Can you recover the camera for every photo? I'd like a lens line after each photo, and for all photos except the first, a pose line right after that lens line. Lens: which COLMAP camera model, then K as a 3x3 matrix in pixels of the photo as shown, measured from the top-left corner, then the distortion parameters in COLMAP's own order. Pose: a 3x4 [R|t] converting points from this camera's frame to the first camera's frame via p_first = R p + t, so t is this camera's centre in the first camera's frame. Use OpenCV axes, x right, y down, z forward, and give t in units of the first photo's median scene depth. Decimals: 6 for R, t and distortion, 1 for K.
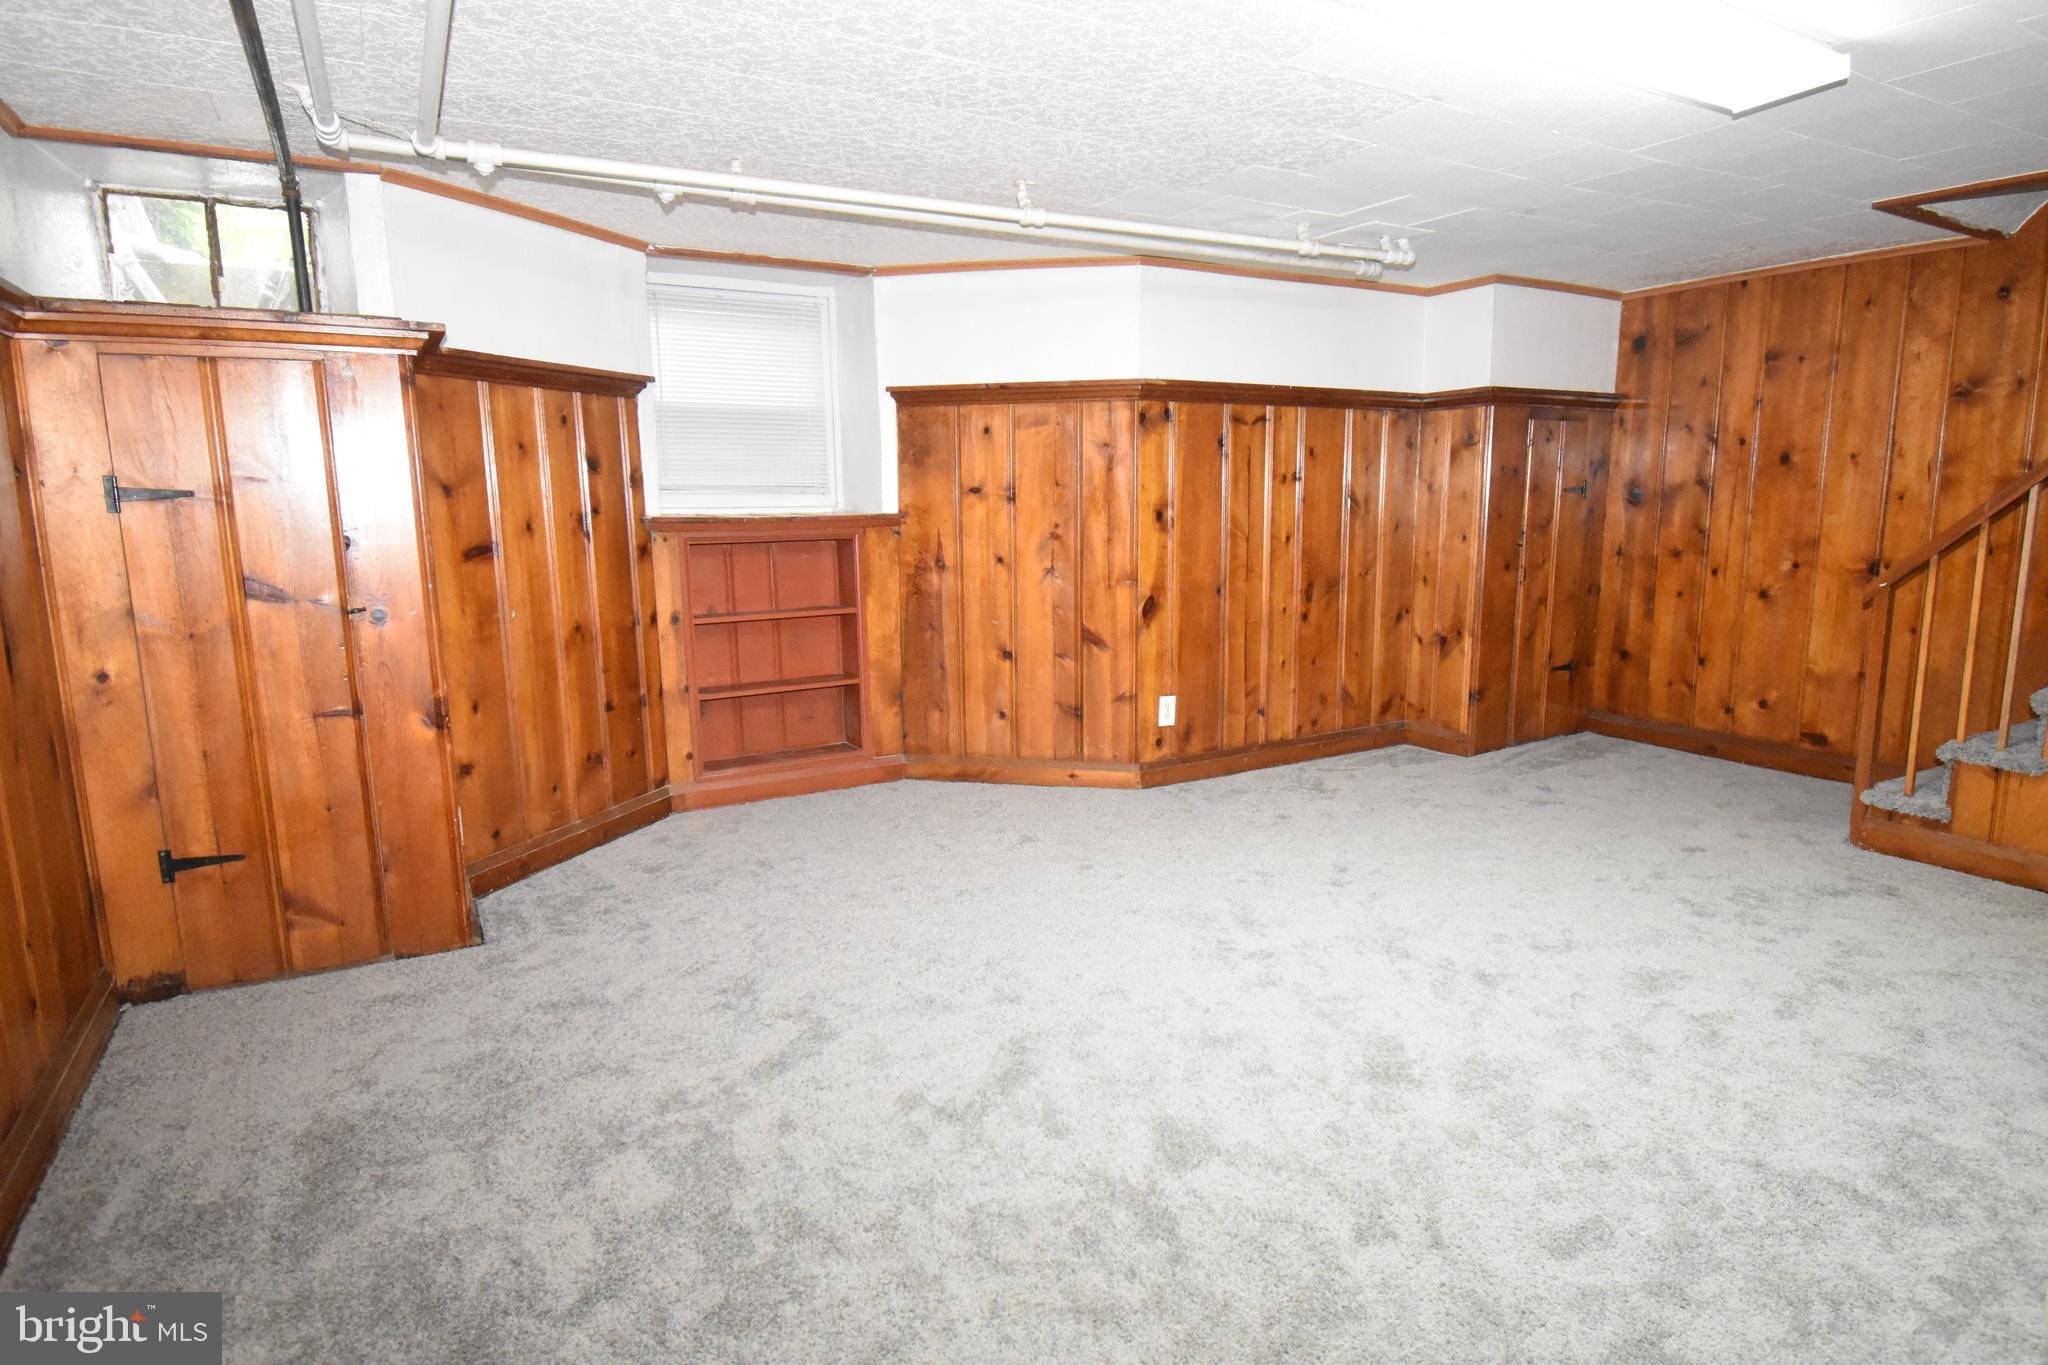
lens RADIAL K [[1106.9, 0, 1027.6], [0, 1106.9, 681.6], [0, 0, 1]] dist [0.004349, -0.022957]
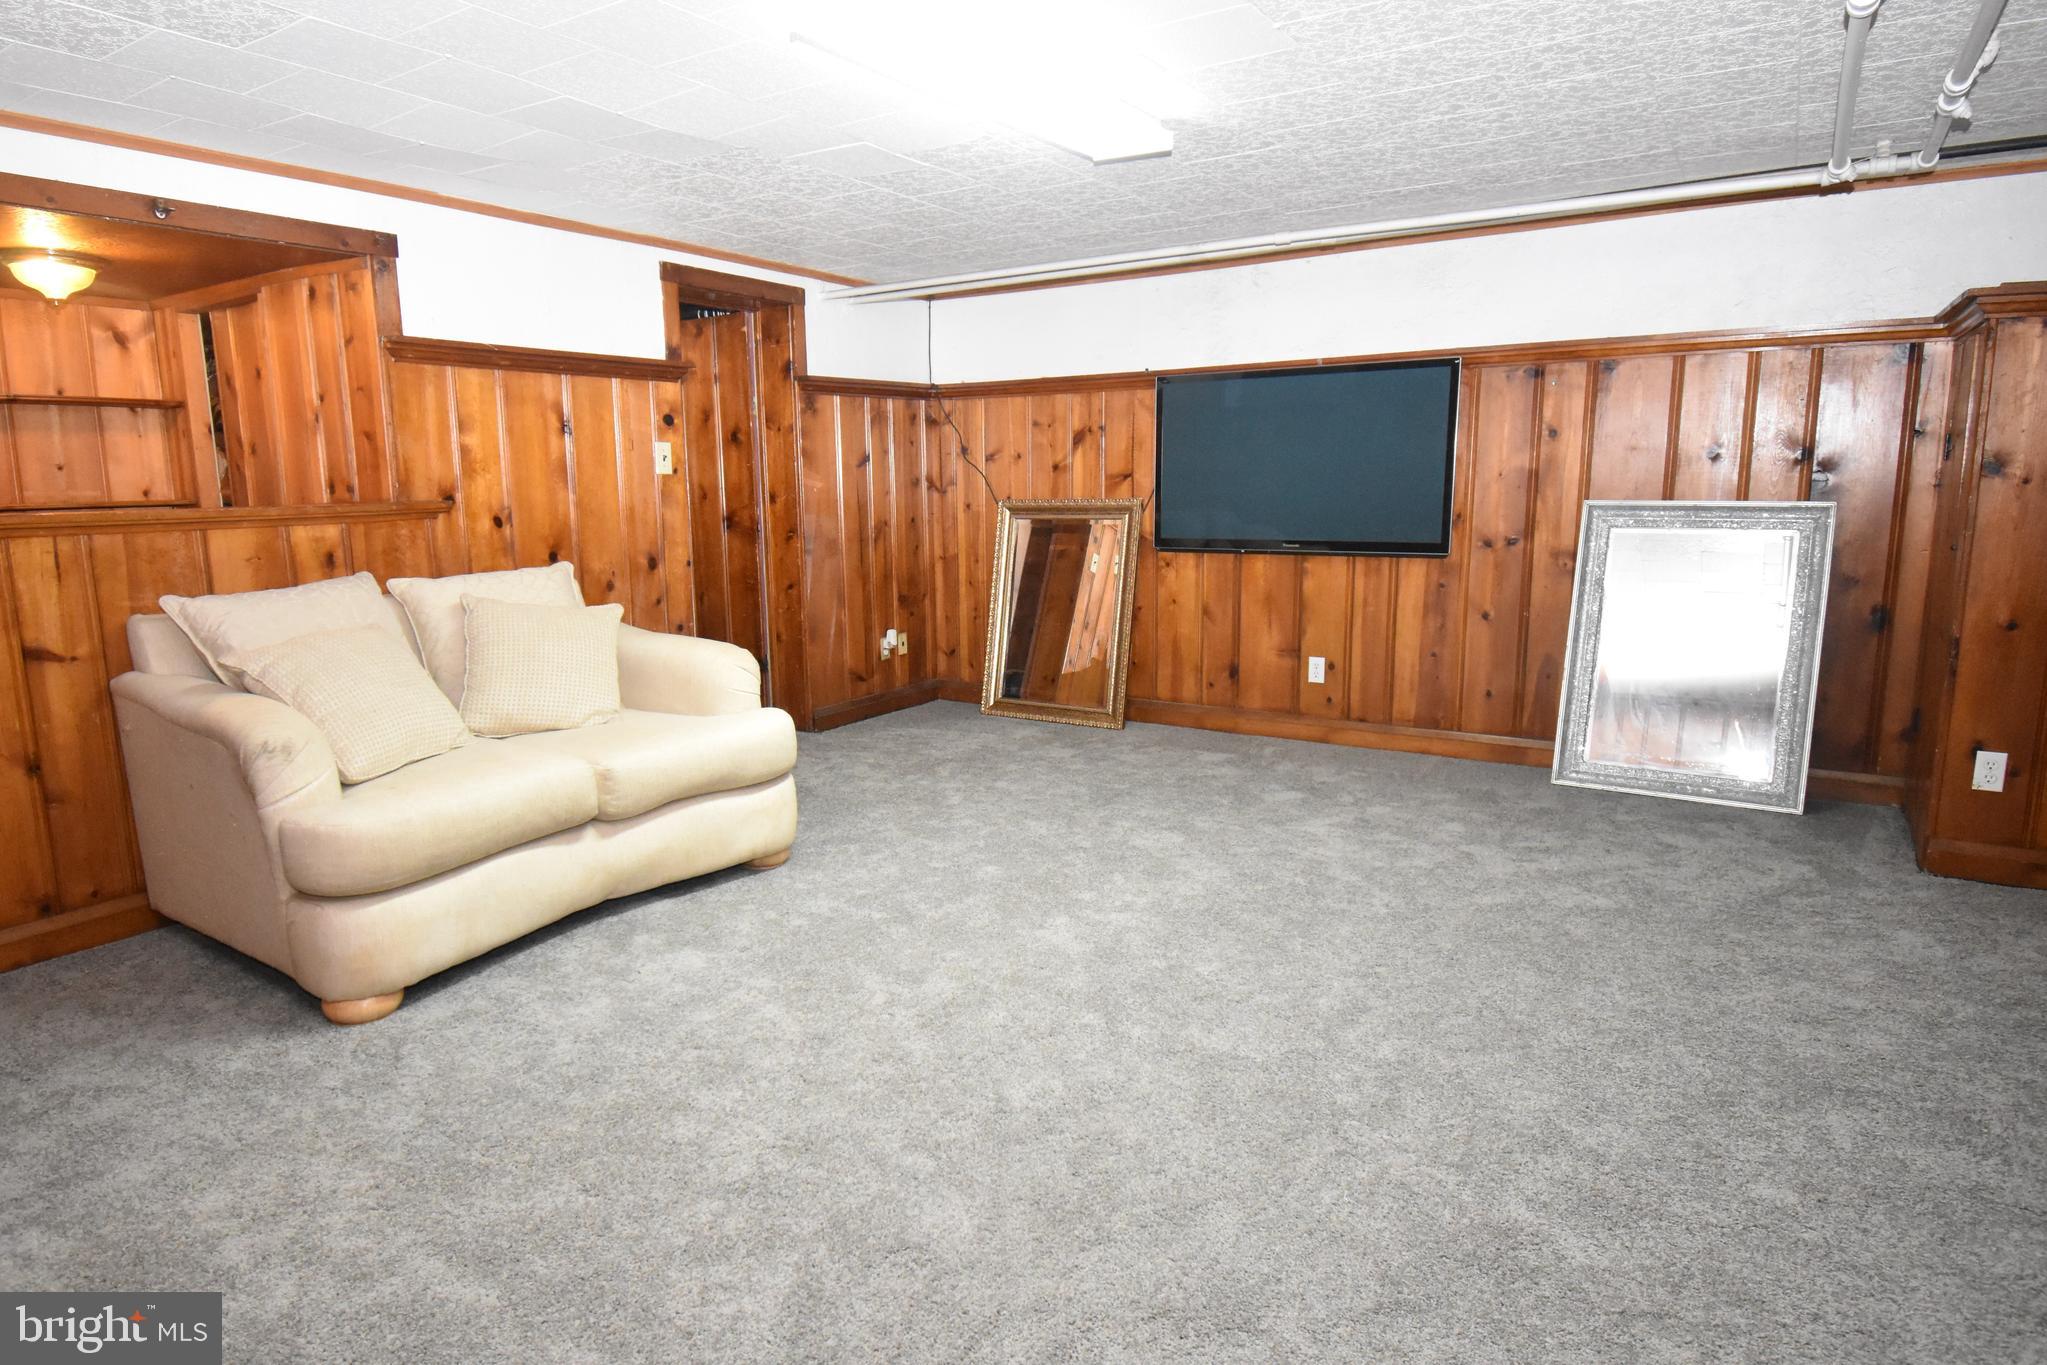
lens RADIAL K [[1183.6, 0, 941.7], [0, 1183.6, 673.6], [0, 0, 1]] dist [0.003582, -0.029148]
pose [[-0.899138, 0.095537, -0.427111, 0.531710], [-0.046598, 0.949441, 0.310468, -0.162637], [0.435178, 0.299056, -0.849227, 0.982405]]
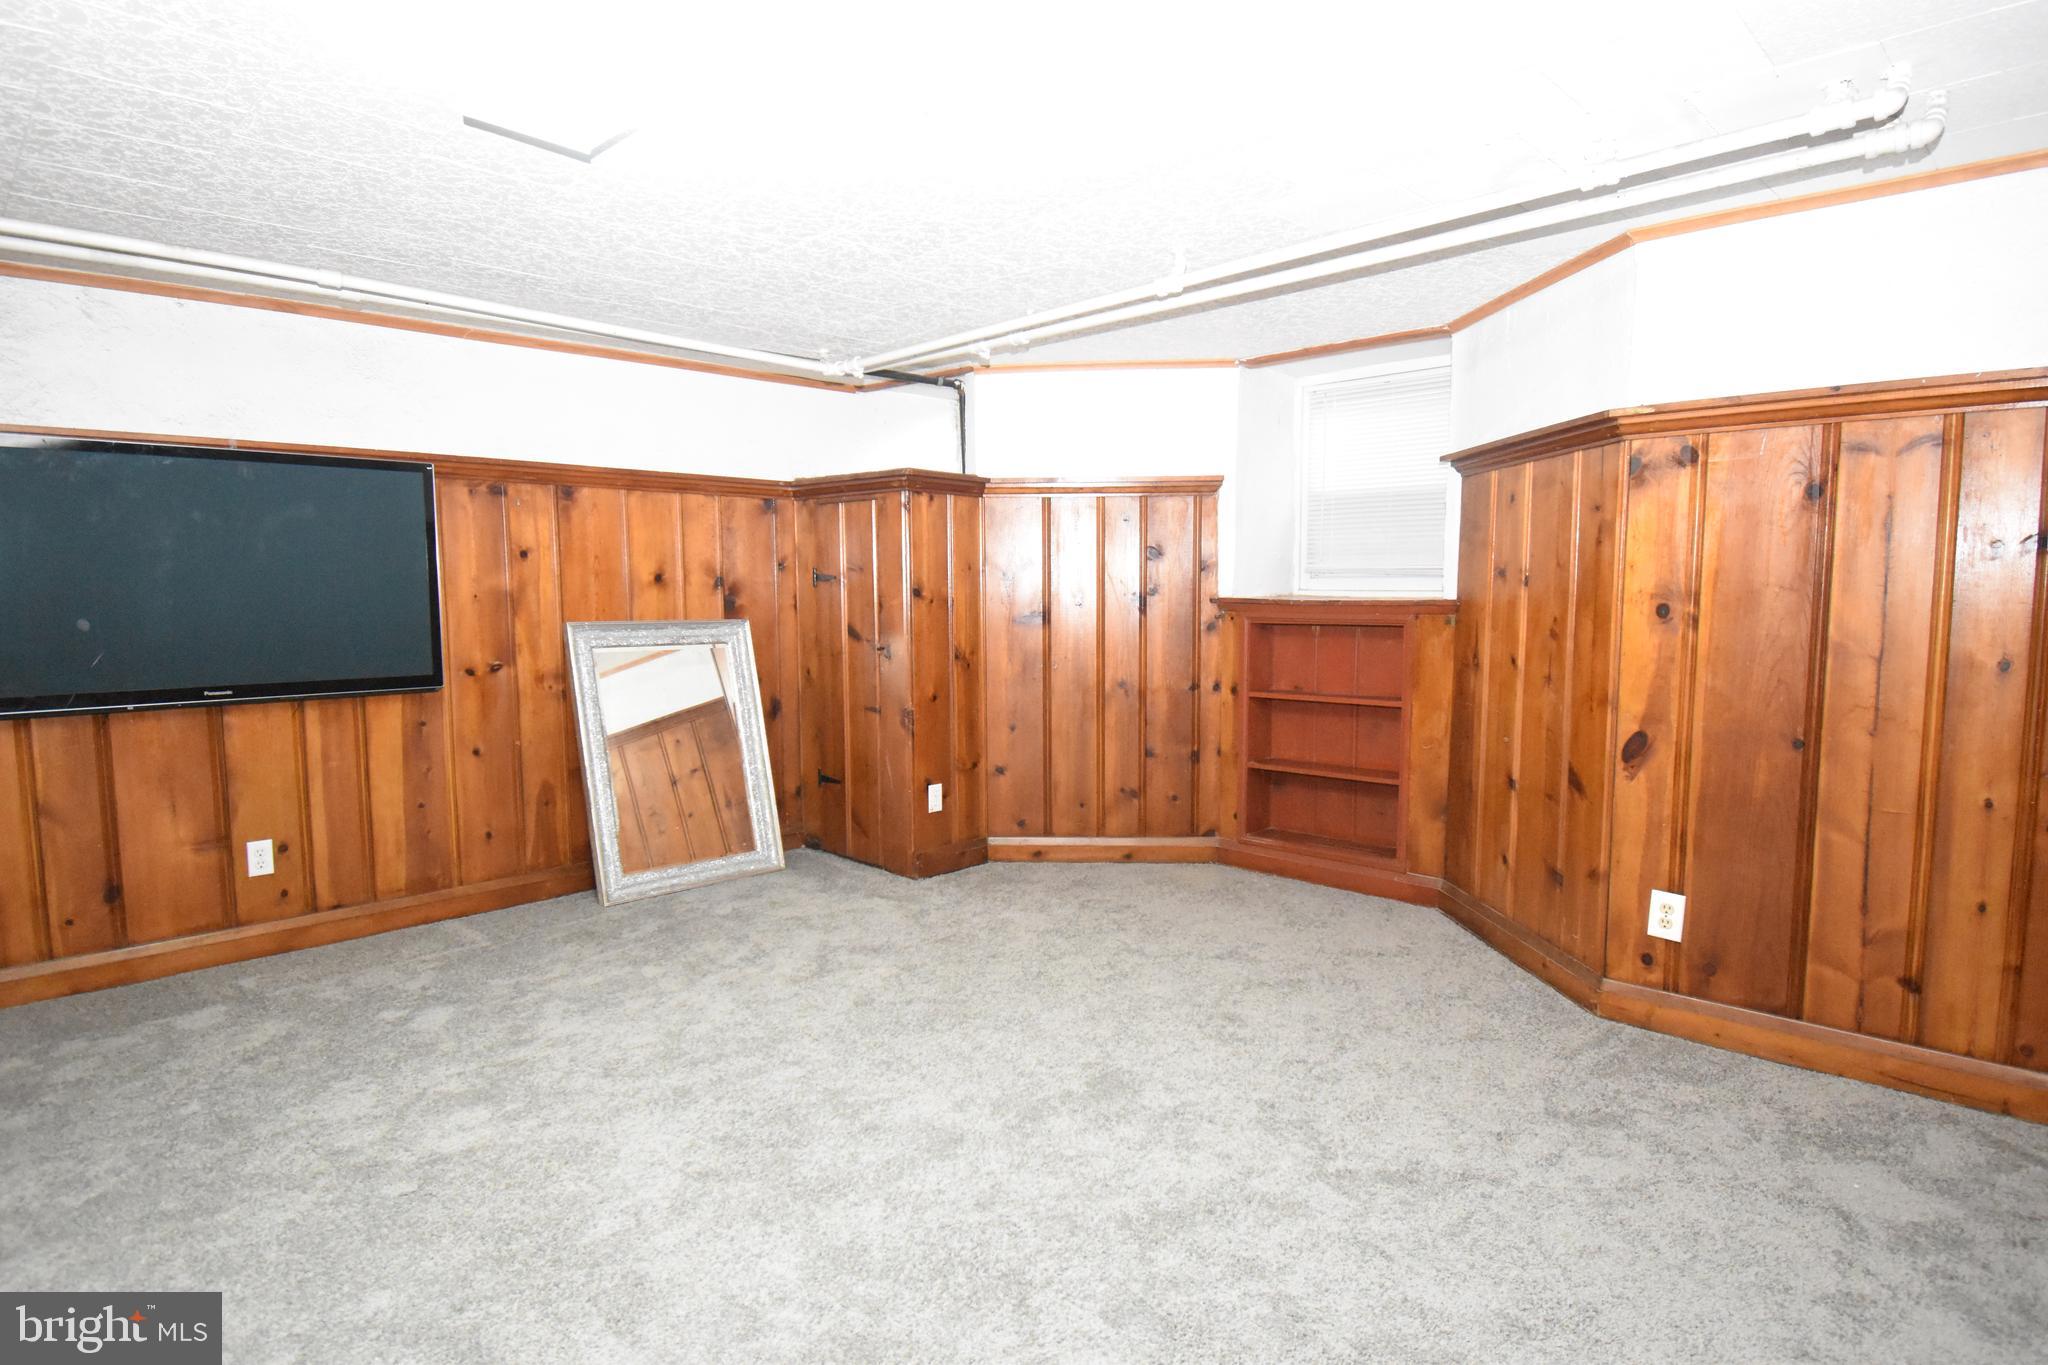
lens RADIAL K [[1091.9, 0, 1059.3], [0, 1091.9, 681.5], [0, 0, 1]] dist [0.006903, -0.022728]
pose [[0.297005, 0.093686, -0.950269, 0.607414], [-0.158805, 0.986162, 0.047590, -0.080583], [0.941578, 0.136773, 0.307772, 0.460242]]
